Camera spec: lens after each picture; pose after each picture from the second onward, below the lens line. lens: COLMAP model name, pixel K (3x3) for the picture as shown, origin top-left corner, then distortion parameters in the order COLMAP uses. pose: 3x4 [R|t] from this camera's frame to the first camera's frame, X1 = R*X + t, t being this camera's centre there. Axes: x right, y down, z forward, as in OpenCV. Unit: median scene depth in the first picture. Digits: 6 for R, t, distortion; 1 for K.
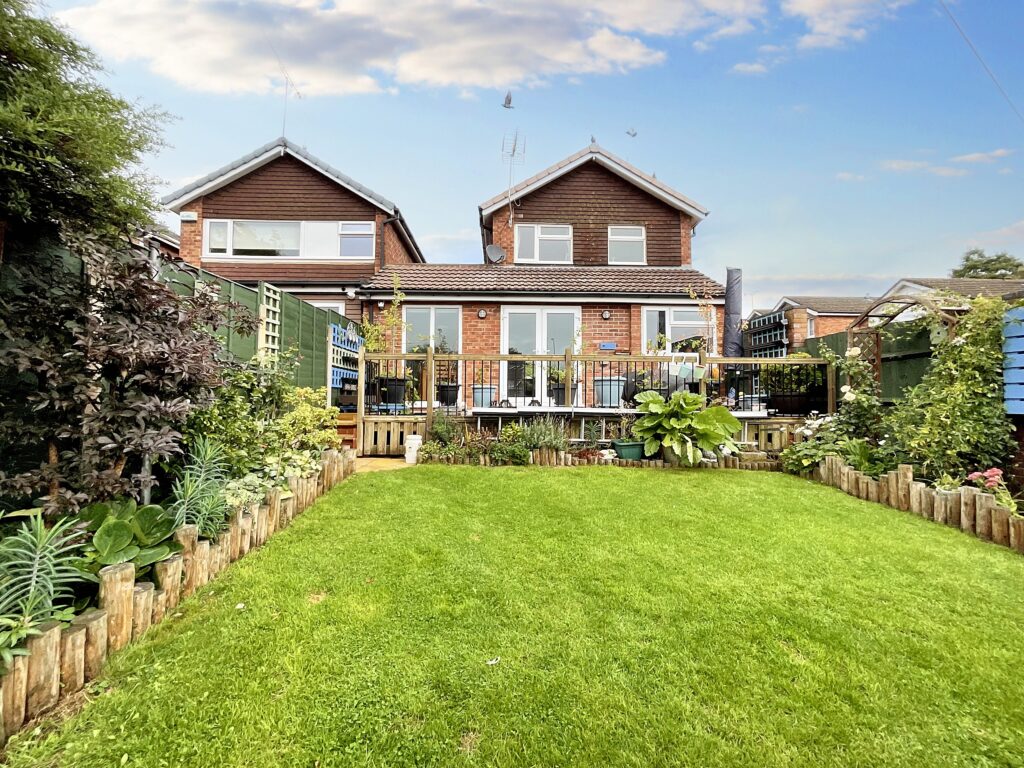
lens RADIAL K [[415.9, 0, 512.9], [0, 415.9, 384.1], [0, 0, 1]] dist [-0.000081, -0.000343]
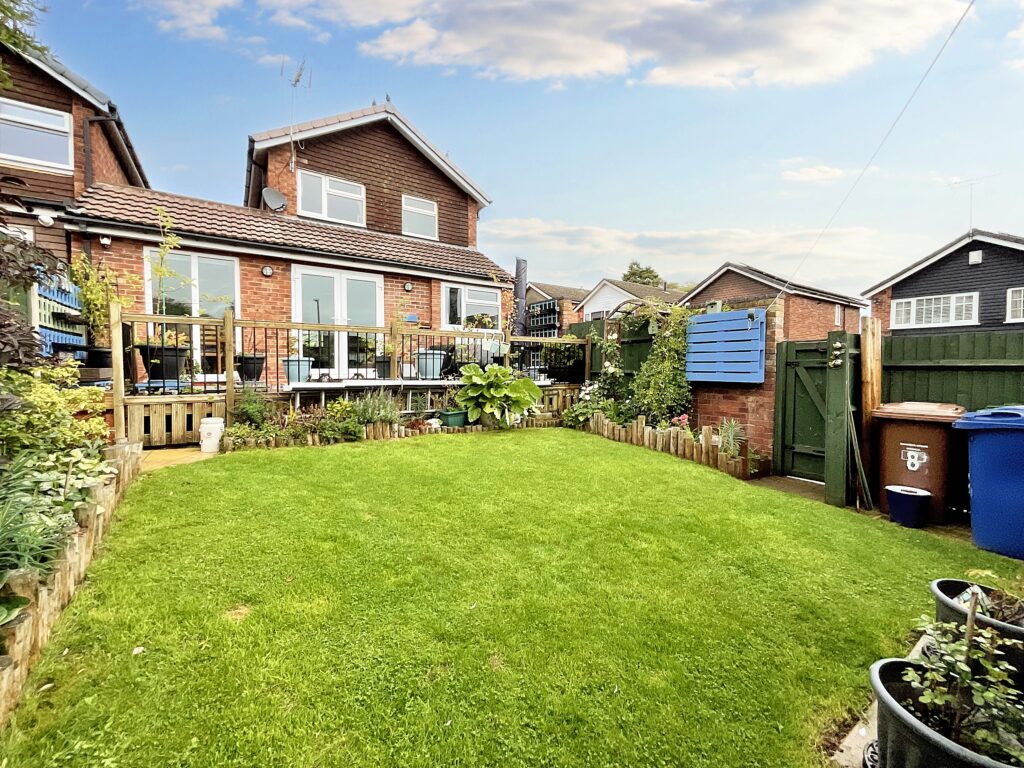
lens RADIAL K [[415.9, 0, 512.5], [0, 415.9, 381.9], [0, 0, 1]] dist [-0.000081, -0.000343]
pose [[0.844080, -0.021029, 0.535804, -0.175714], [-0.017706, 0.997593, 0.067047, -0.013337], [-0.535924, -0.066080, 0.841676, -0.001859]]
